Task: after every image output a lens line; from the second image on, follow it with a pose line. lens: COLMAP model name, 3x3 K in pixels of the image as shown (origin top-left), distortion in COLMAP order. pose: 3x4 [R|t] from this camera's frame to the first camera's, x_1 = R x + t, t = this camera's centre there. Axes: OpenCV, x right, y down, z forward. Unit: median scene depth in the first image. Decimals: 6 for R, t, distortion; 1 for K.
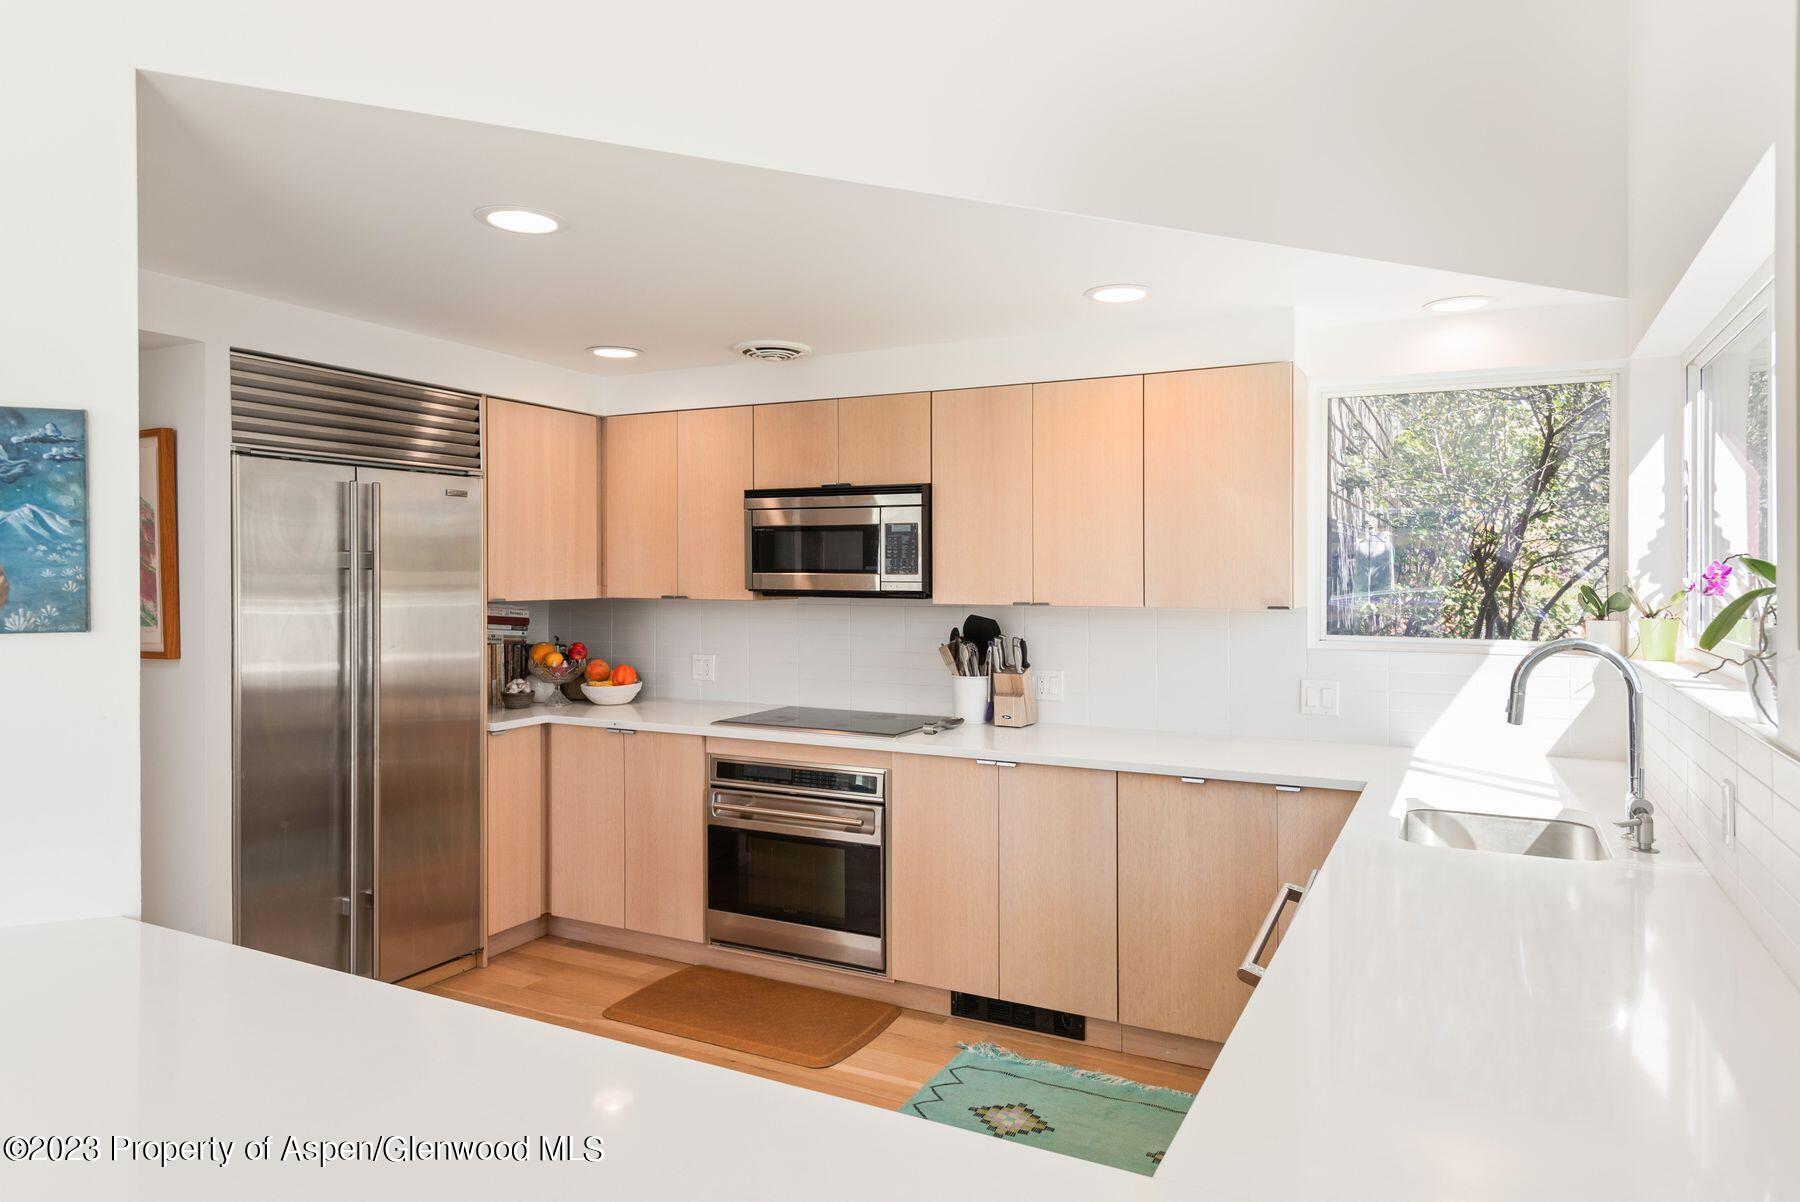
lens RADIAL K [[1111.8, 0, 900.0], [0, 1111.8, 601.0], [0, 0, 1]] dist [0.020869, -0.003826]
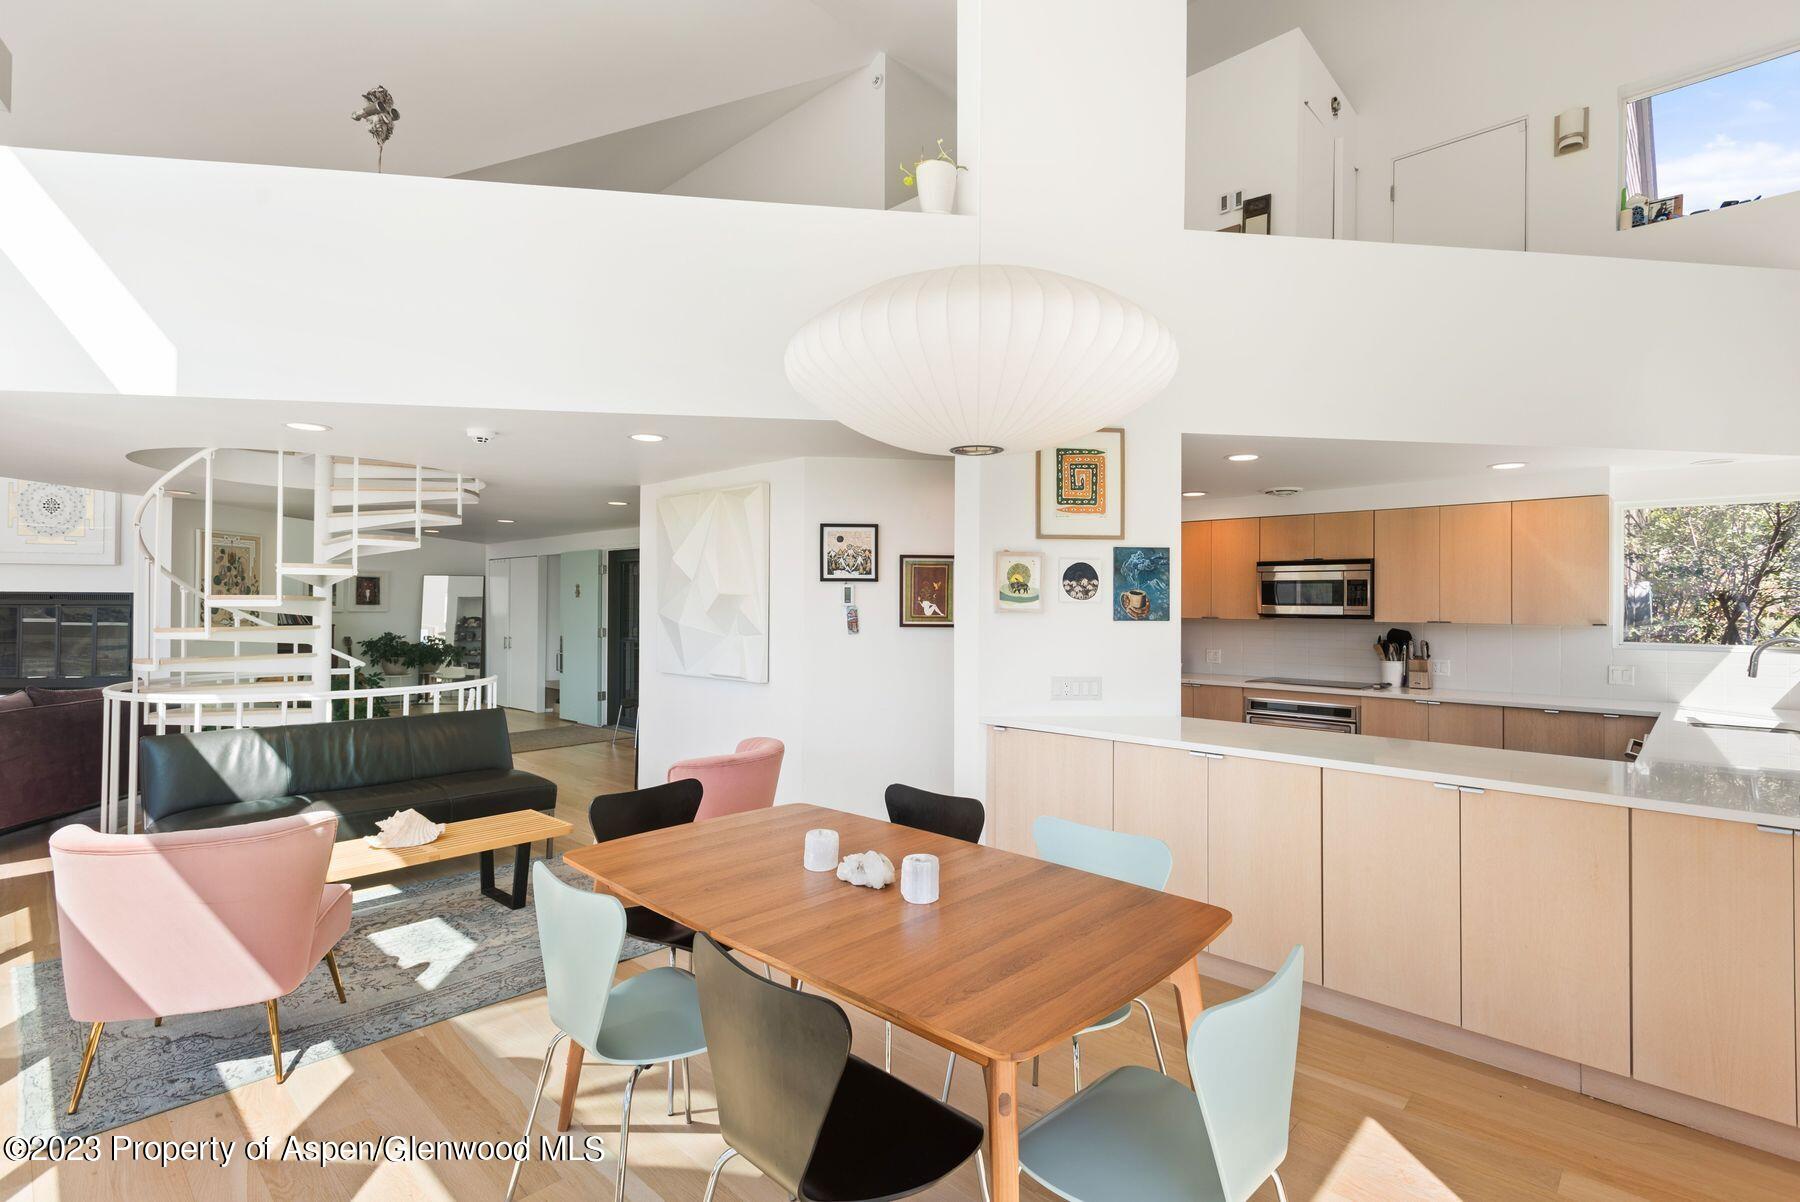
lens RADIAL K [[863.5, 0, 905.2], [0, 863.5, 613.4], [0, 0, 1]] dist [0.005653, -0.000136]
pose [[0.963485, 0.009935, -0.267577, -0.339033], [-0.015311, 0.999721, -0.018012, 0.026293], [0.267323, 0.021451, 0.963368, -0.617274]]
